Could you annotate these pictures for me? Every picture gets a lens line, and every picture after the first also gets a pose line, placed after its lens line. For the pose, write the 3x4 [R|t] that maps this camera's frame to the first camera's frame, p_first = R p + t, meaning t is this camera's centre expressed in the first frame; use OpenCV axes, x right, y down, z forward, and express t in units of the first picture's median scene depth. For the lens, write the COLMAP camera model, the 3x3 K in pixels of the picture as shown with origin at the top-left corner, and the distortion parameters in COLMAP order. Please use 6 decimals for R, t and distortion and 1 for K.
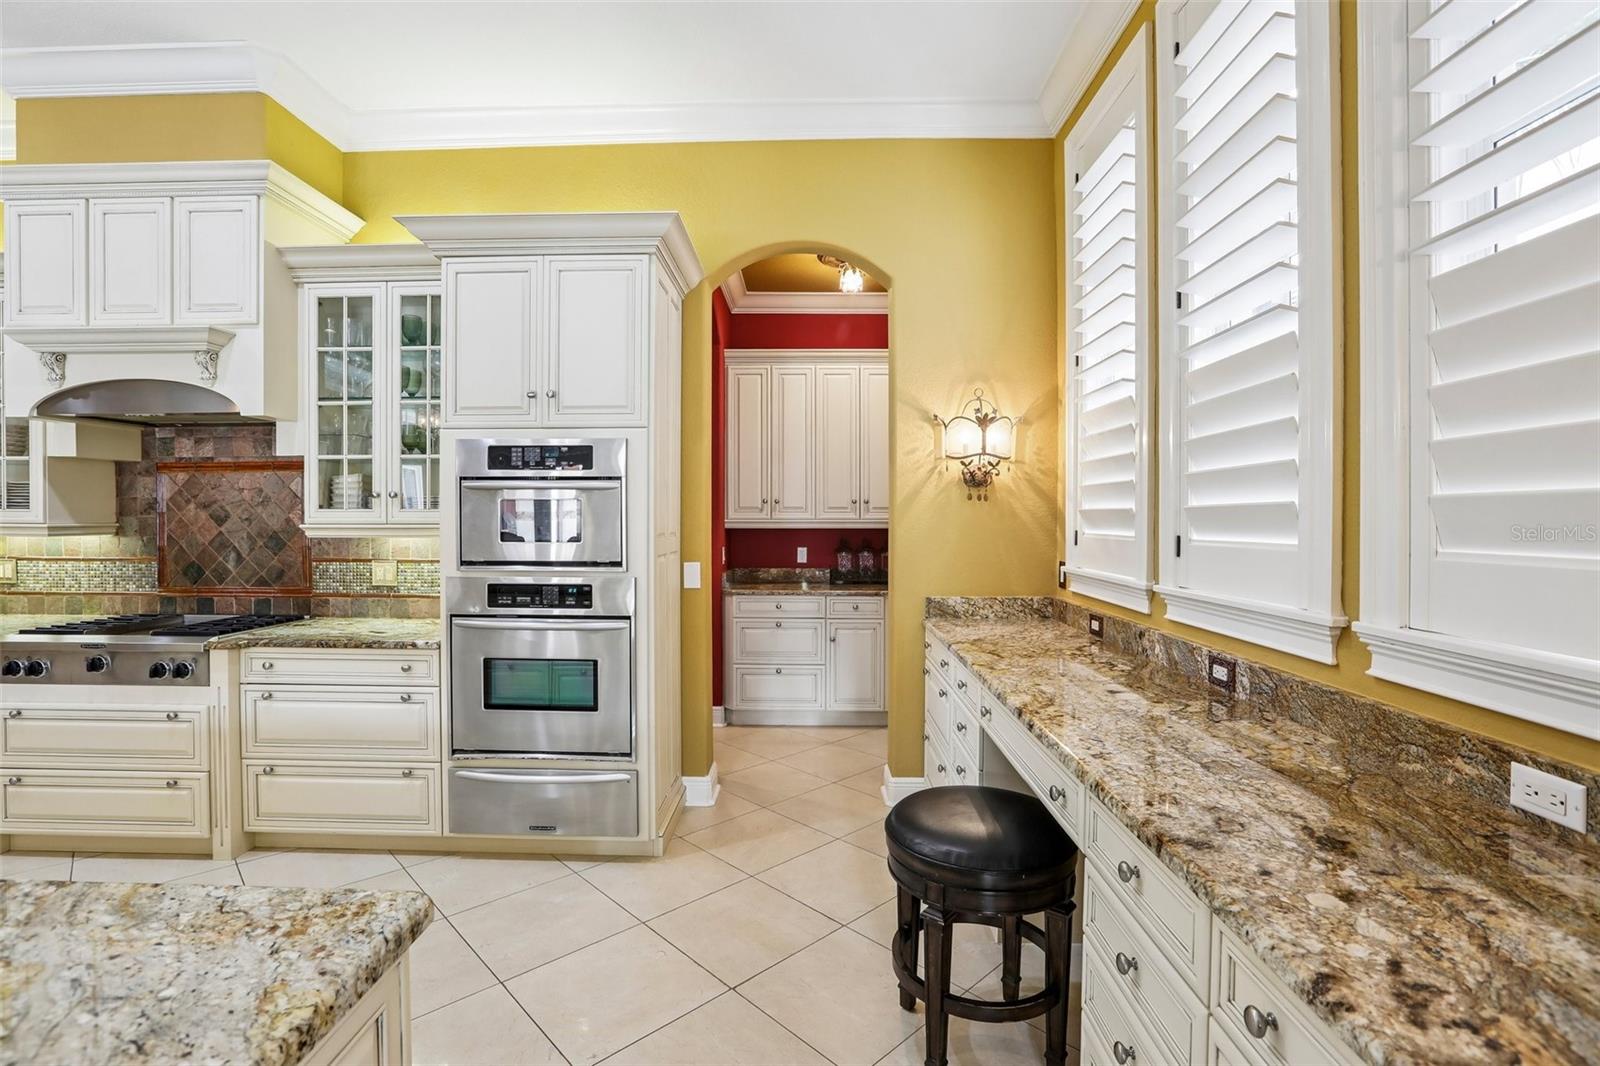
lens RADIAL K [[729.0, 0, 805.4], [0, 729.0, 527.5], [0, 0, 1]] dist [-0.037162, 0.009334]
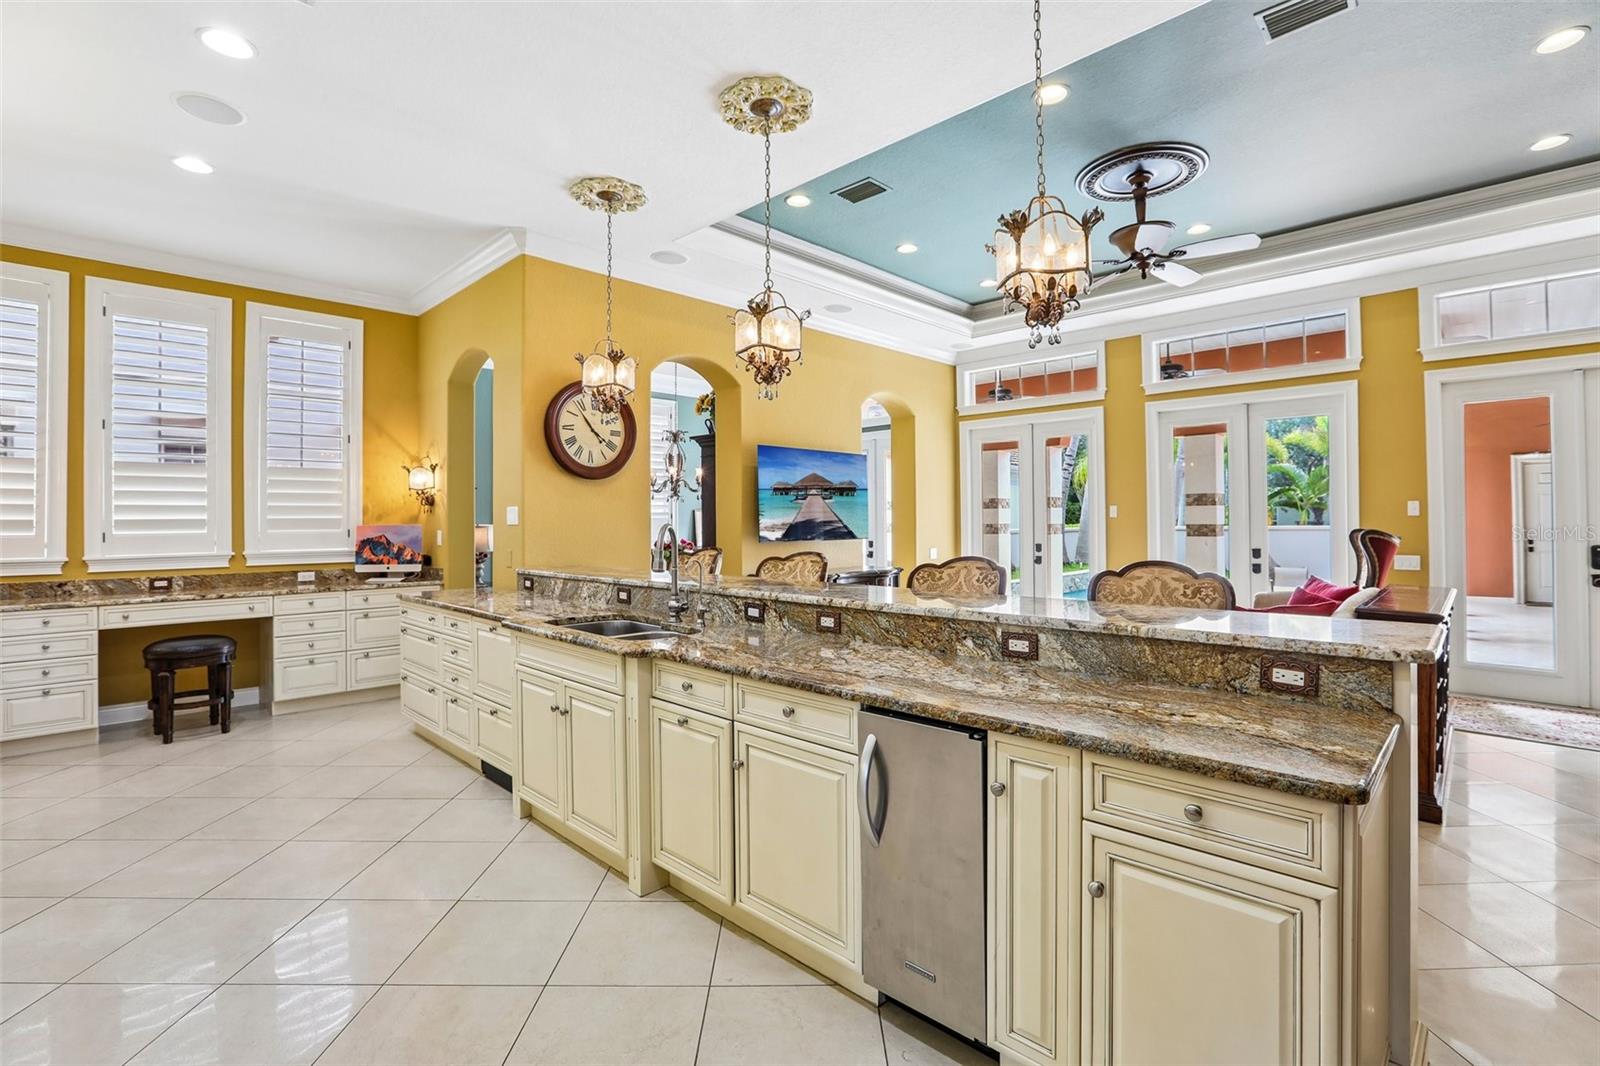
lens RADIAL K [[729.0, 0, 787.5], [0, 729.0, 522.9], [0, 0, 1]] dist [-0.037162, 0.009334]
pose [[-0.723398, 0.003962, 0.690420, -3.471973], [0.013477, 0.999874, 0.008382, -0.010669], [-0.690300, 0.015368, -0.723360, 1.583809]]
